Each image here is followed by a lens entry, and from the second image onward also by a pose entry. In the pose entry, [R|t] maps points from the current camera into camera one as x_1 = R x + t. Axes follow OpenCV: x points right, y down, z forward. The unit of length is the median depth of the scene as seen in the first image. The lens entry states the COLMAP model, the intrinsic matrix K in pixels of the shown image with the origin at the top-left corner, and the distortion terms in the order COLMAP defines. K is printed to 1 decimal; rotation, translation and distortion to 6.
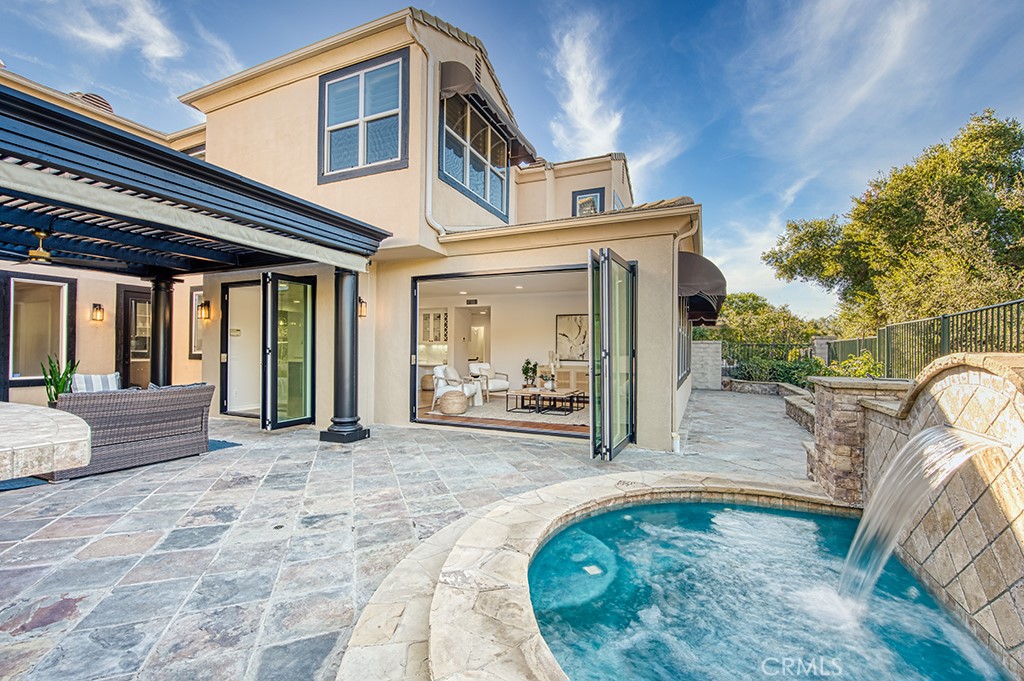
lens RADIAL K [[422.3, 0, 515.6], [0, 422.3, 346.6], [0, 0, 1]] dist [0.000599, 0.000006]
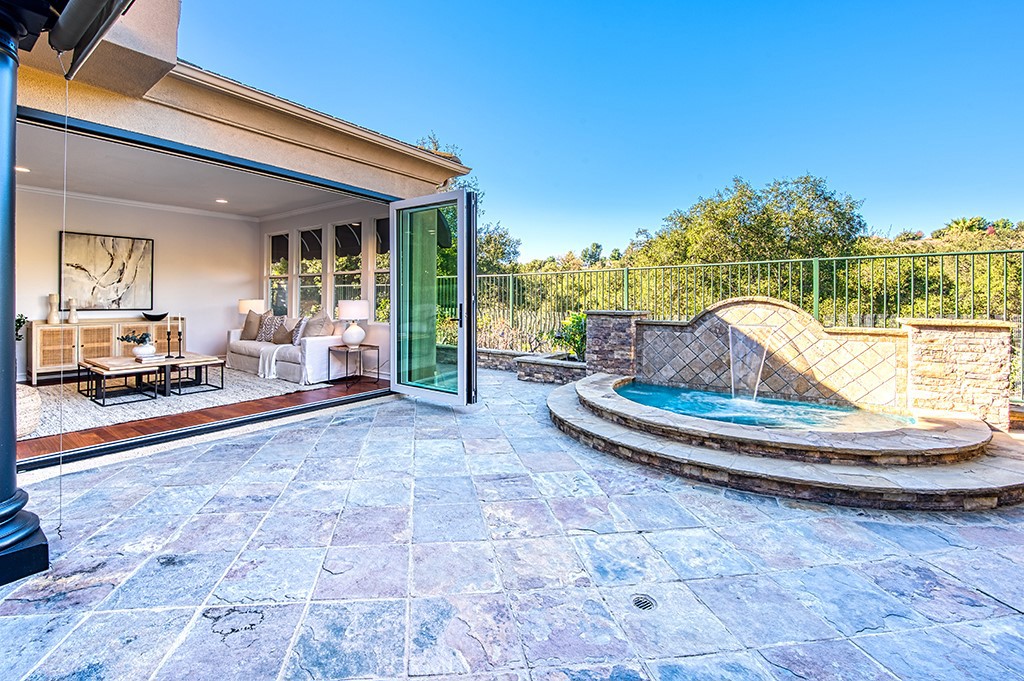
lens RADIAL K [[429.7, 0, 500.1], [0, 429.7, 298.2], [0, 0, 1]] dist [-0.003066, -0.000423]
pose [[0.247278, 0.002935, 0.968940, -0.998826], [-0.016187, 0.999868, 0.001103, 0.018588], [-0.968809, -0.015957, 0.247293, 0.899754]]
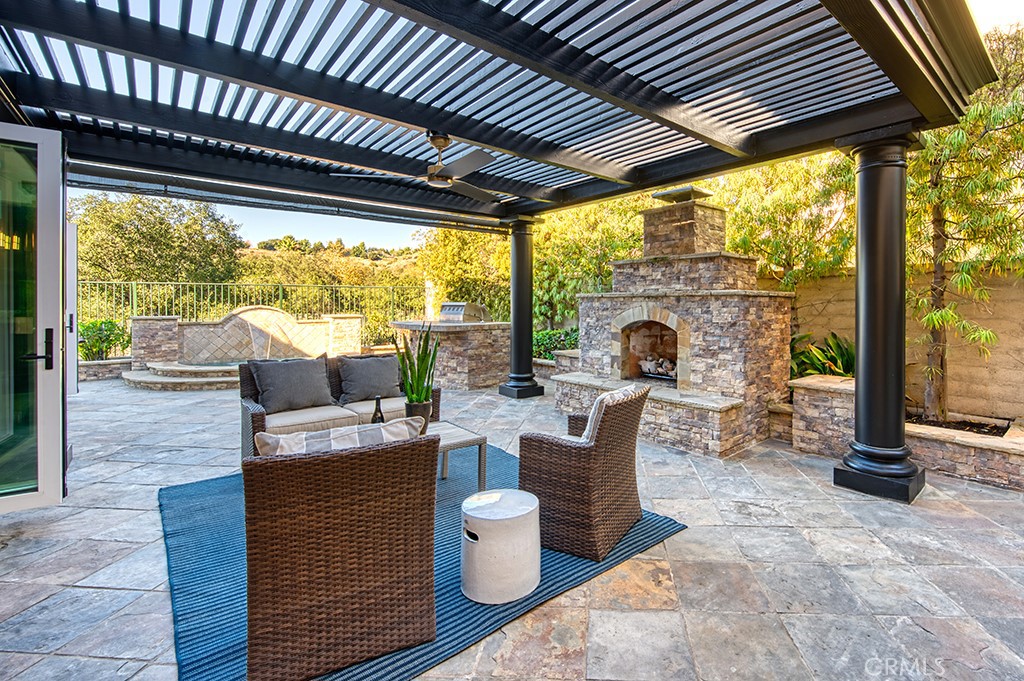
lens RADIAL K [[462.4, 0, 583.9], [0, 462.4, 307.2], [0, 0, 1]] dist [0.004928, -0.000707]
pose [[-0.921961, -0.008237, 0.387194, -2.192158], [-0.009487, 0.999954, -0.001317, -0.002146], [-0.387165, -0.004888, -0.921997, 2.153945]]
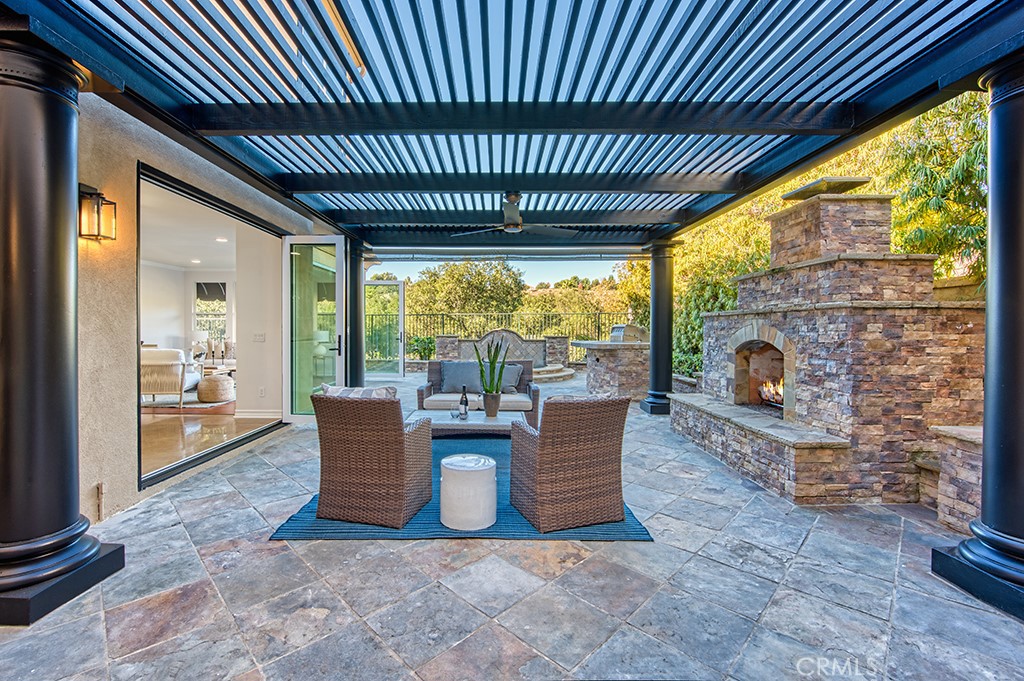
lens RADIAL K [[429.7, 0, 506.4], [0, 429.7, 336.4], [0, 0, 1]] dist [-0.003066, -0.000423]
pose [[-0.416148, -0.017483, 0.909129, -2.643491], [-0.012916, 0.999828, 0.013315, 0.019148], [-0.909205, -0.006202, -0.416302, 1.860156]]
